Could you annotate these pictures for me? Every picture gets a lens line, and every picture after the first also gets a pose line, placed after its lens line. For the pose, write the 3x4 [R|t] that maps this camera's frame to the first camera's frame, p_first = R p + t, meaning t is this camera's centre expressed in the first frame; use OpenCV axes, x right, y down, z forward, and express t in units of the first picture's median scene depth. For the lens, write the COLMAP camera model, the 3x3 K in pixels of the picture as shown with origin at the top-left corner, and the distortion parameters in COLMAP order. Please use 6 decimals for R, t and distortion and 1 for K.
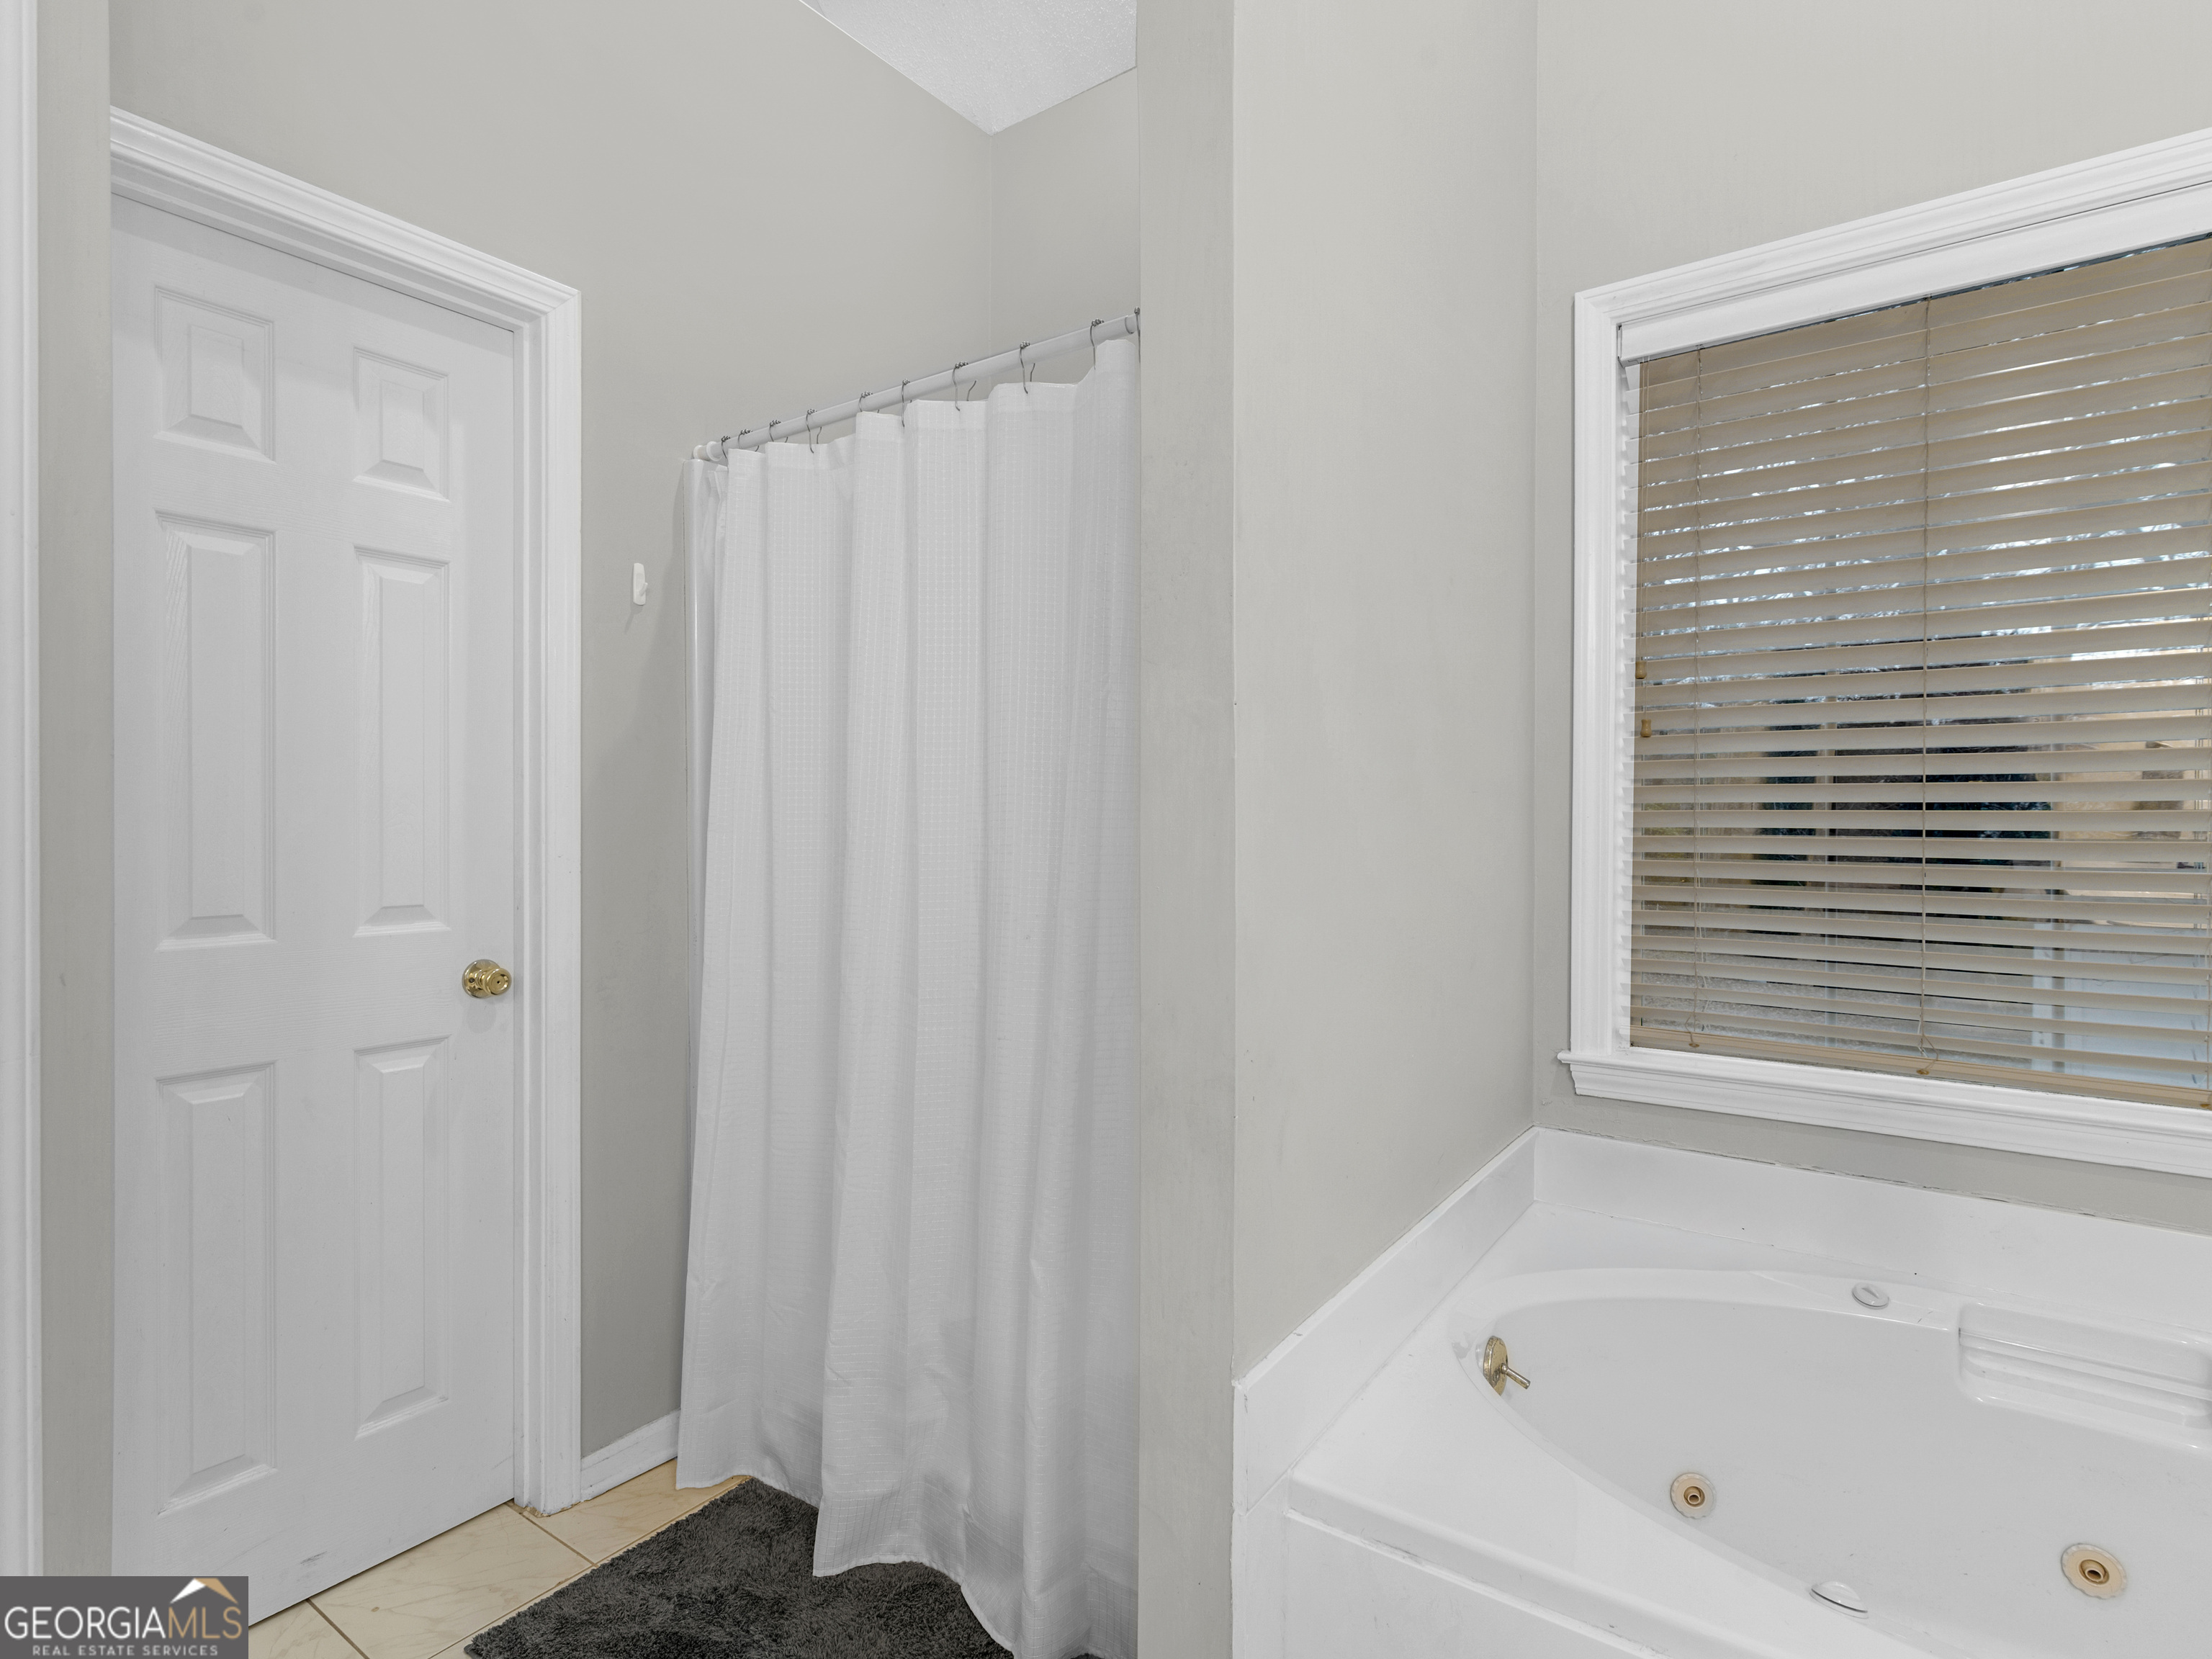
lens RADIAL K [[1108.1, 0, 1101.7], [0, 1108.1, 828.3], [0, 0, 1]] dist [0.000131, 0.000396]
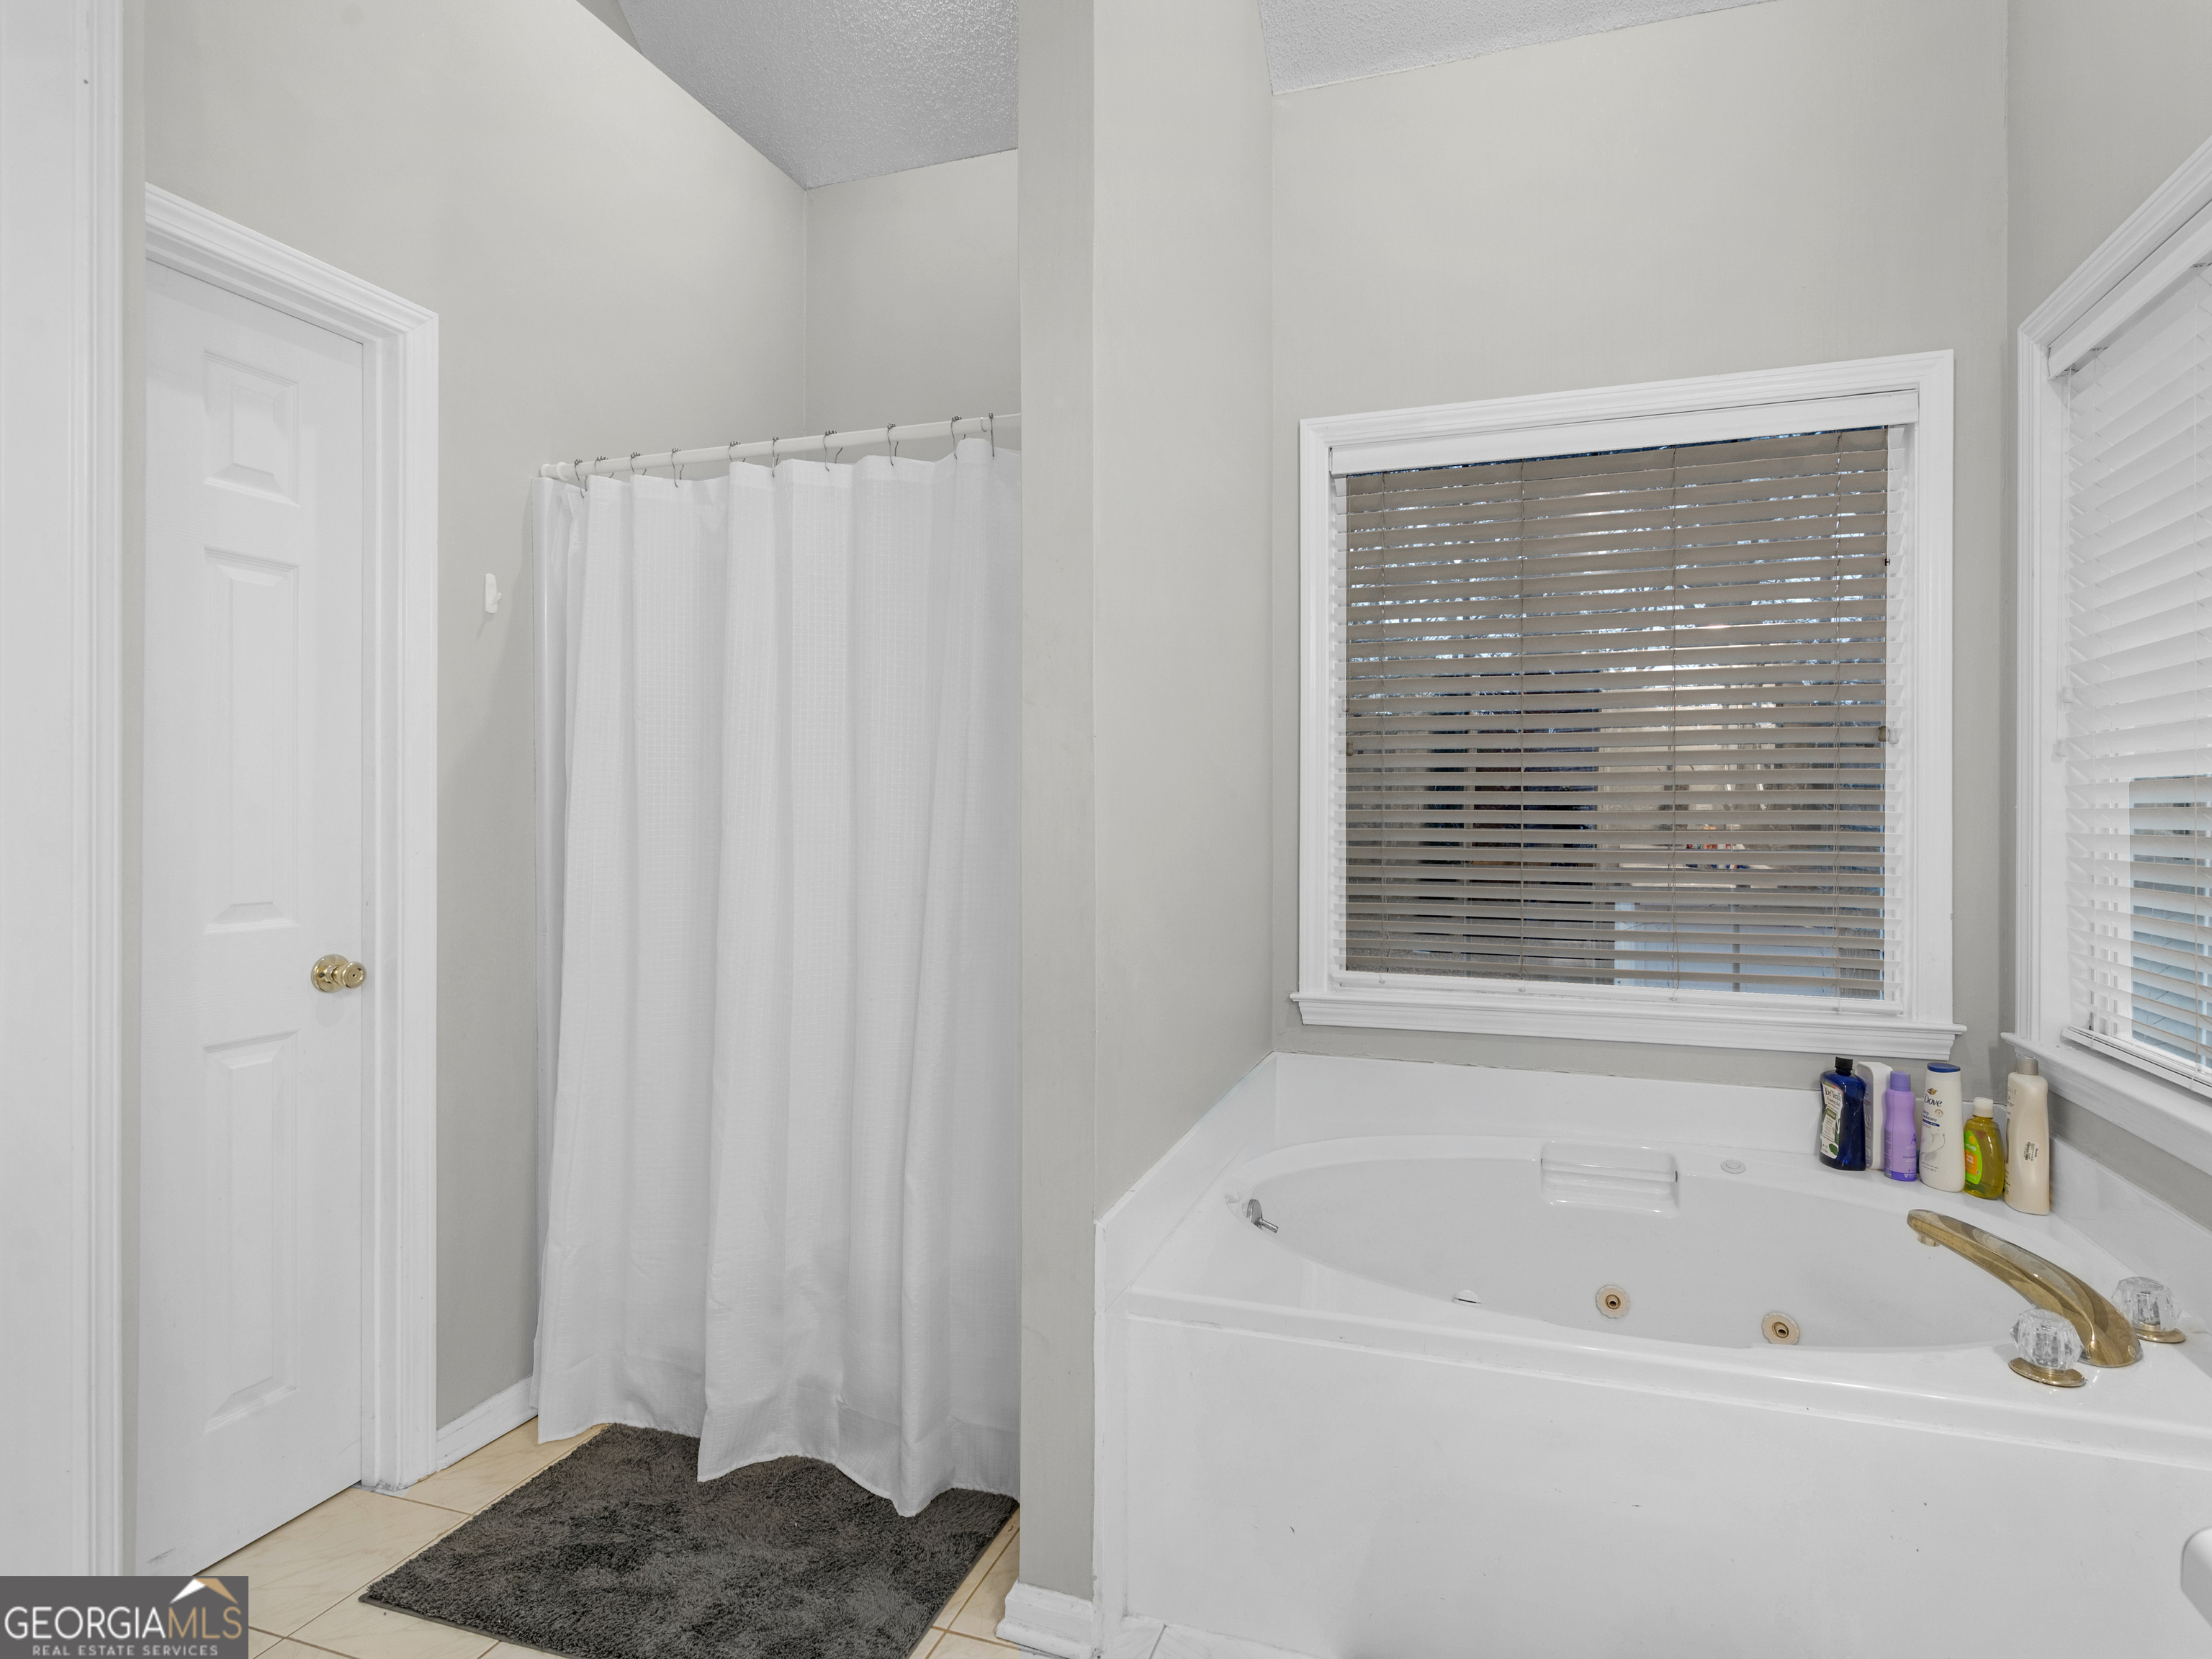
lens RADIAL K [[1106.5, 0, 1214.9], [0, 1106.5, 818.7], [0, 0, 1]] dist [0.001387, -0.000759]
pose [[0.939825, -0.001258, 0.341654, -0.144576], [0.002700, 0.999989, -0.003745, -0.001119], [-0.341646, 0.004442, 0.939818, -0.245259]]
